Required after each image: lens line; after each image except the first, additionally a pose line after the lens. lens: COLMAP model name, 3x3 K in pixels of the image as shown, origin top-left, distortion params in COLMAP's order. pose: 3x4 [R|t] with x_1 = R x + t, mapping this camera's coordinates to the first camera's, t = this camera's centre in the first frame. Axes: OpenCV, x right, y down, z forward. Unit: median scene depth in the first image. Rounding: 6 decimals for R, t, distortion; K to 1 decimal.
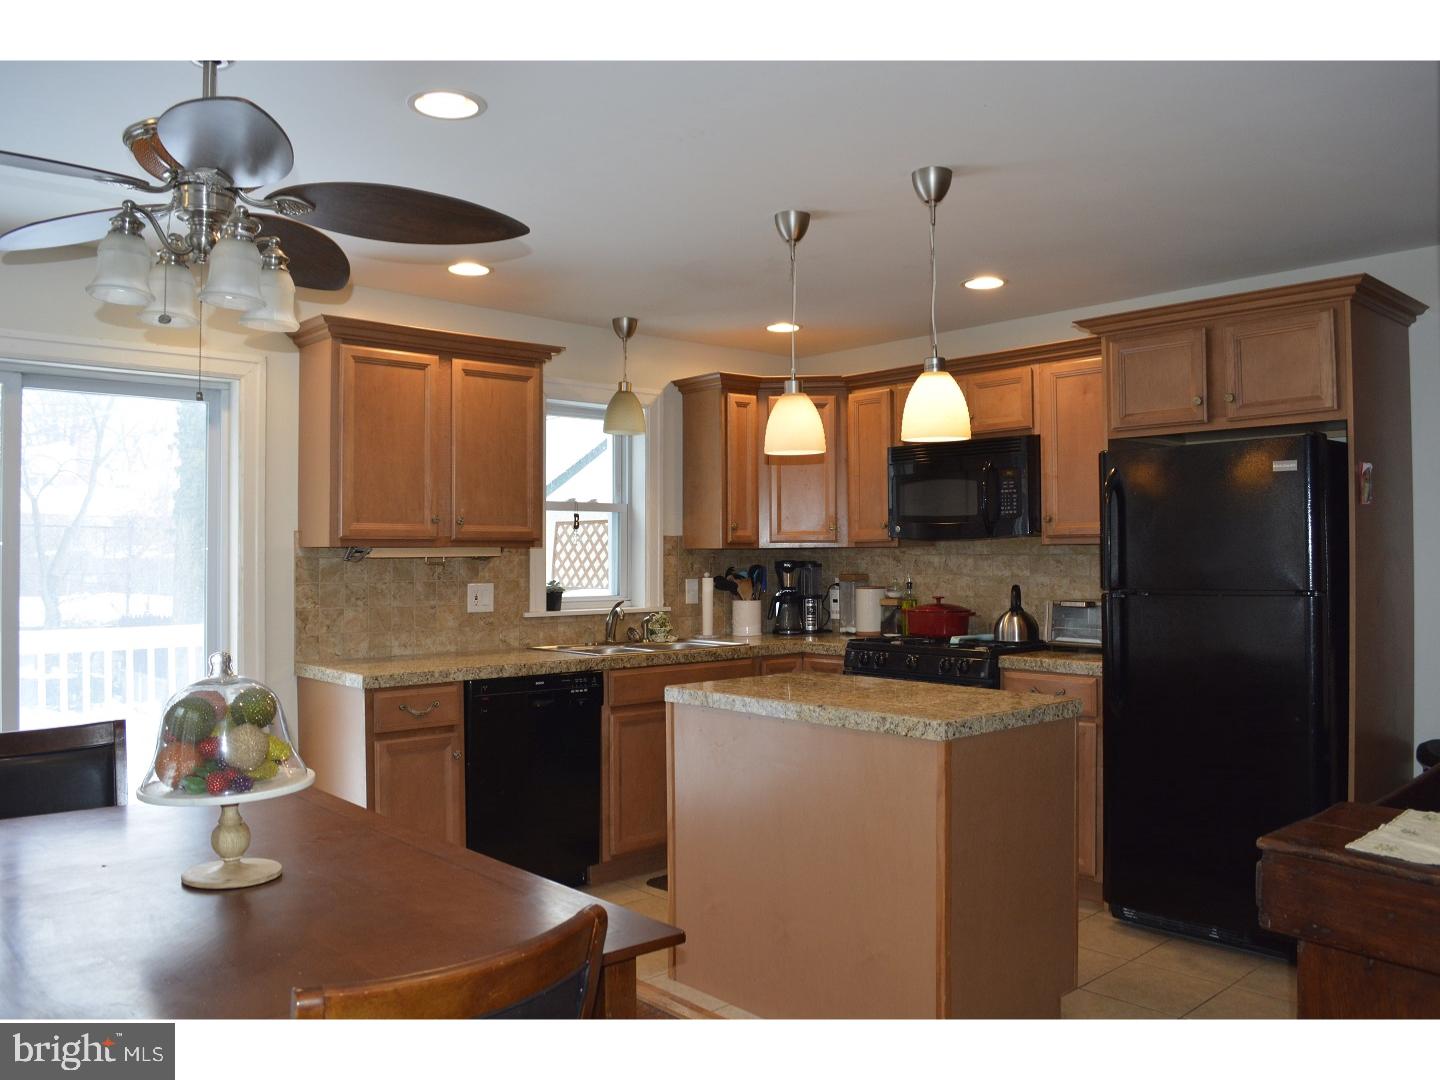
lens RADIAL K [[1139.0, 0, 720.0], [0, 1139.0, 540.0], [0, 0, 1]] dist [-0.076447, 0.003261]
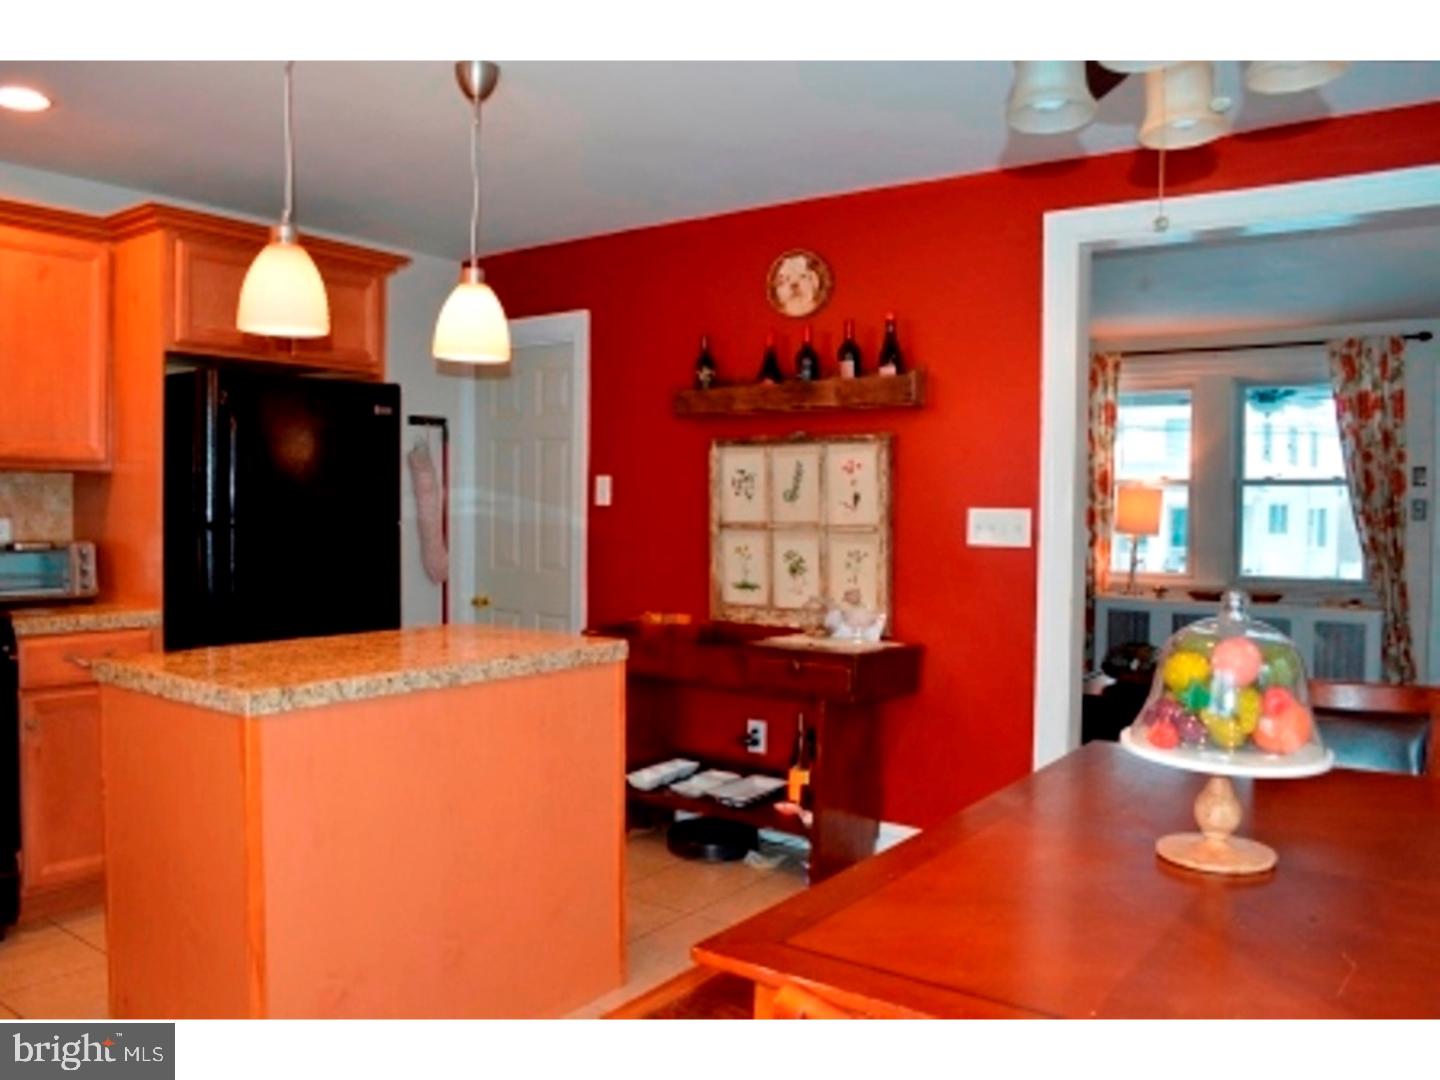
lens RADIAL K [[1139.0, 0, 720.0], [0, 1139.0, 540.0], [0, 0, 1]] dist [-0.076447, 0.003261]
pose [[-0.216408, -0.027271, 0.975922, -0.537061], [-0.024010, 0.999456, 0.022604, 0.023952], [-0.976008, -0.018541, -0.216945, 0.710496]]
